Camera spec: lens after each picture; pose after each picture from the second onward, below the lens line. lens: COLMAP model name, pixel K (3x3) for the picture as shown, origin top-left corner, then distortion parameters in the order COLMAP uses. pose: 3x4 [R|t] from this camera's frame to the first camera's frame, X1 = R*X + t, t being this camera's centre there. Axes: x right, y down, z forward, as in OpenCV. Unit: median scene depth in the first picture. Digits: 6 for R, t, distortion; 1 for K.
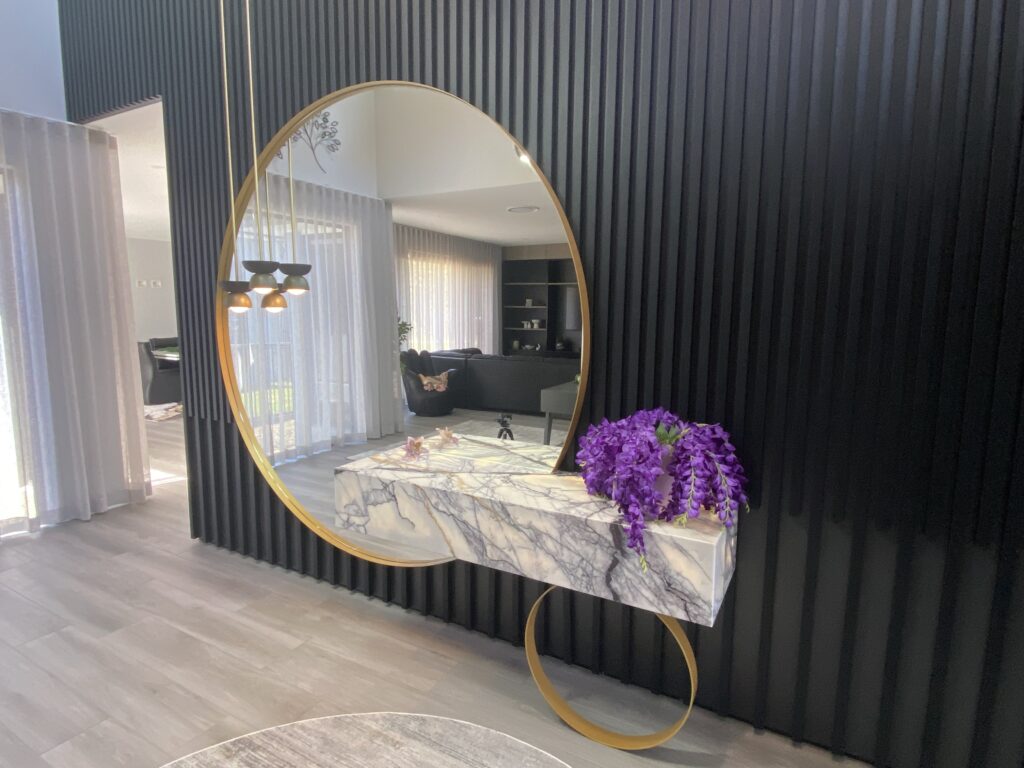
lens RADIAL K [[554.8, 0, 510.3], [0, 554.8, 383.9], [0, 0, 1]] dist [0.051387, 0.000223]
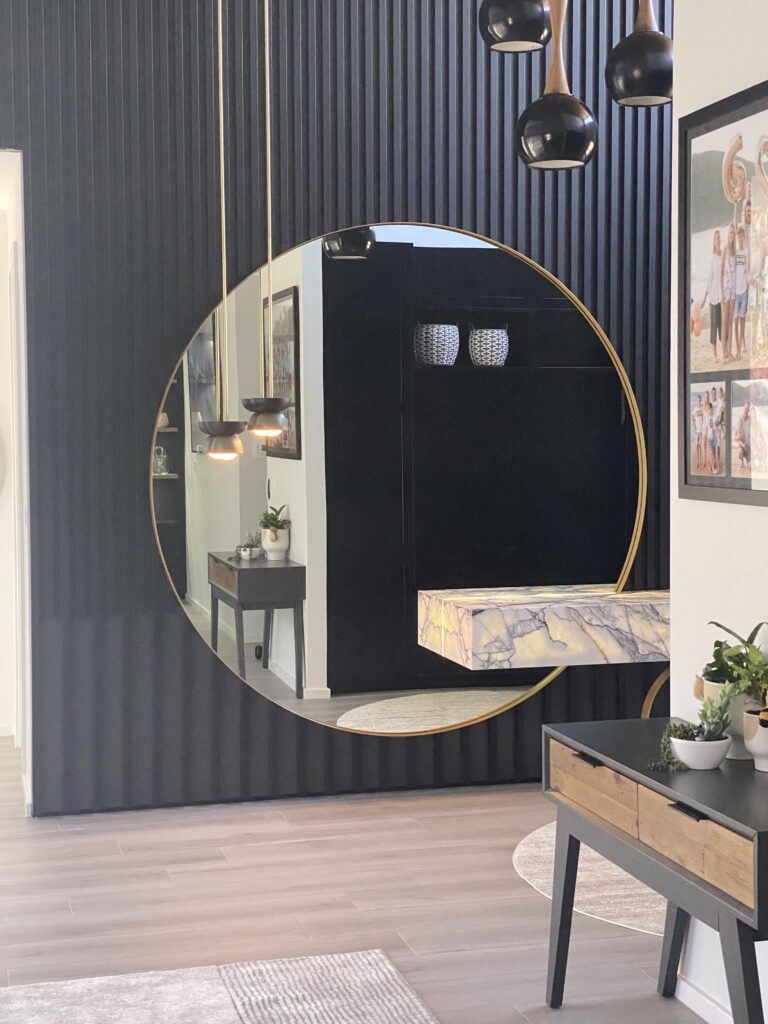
lens RADIAL K [[1594.6, 0, 384.7], [0, 1594.6, 511.9], [0, 0, 1]] dist [-0.028775, 0.000000]
pose [[0.728797, -0.042960, 0.683380, -2.701153], [0.103906, 0.993411, -0.048361, 0.112183], [-0.676800, 0.106253, 0.728459, -1.133370]]
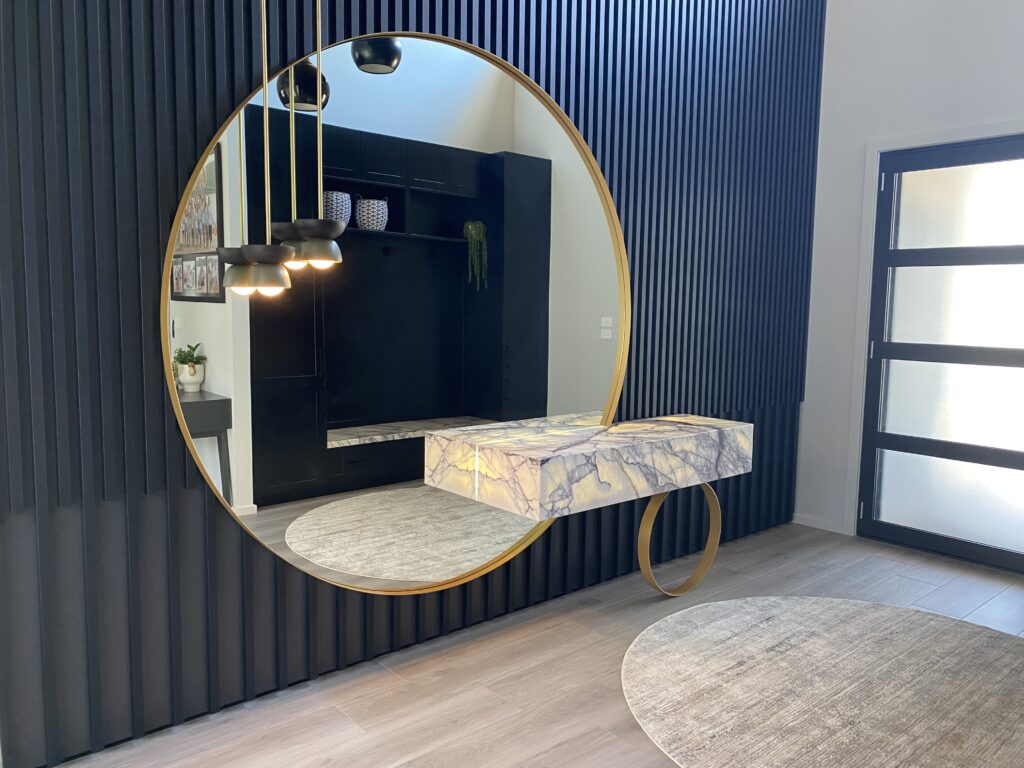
lens RADIAL K [[776.8, 0, 510.1], [0, 776.8, 381.1], [0, 0, 1]] dist [0.022529, -0.004642]
pose [[0.344133, -0.093843, 0.934219, -1.773259], [0.114850, 0.991728, 0.057313, -0.072047], [-0.931870, 0.087572, 0.352065, 0.646241]]
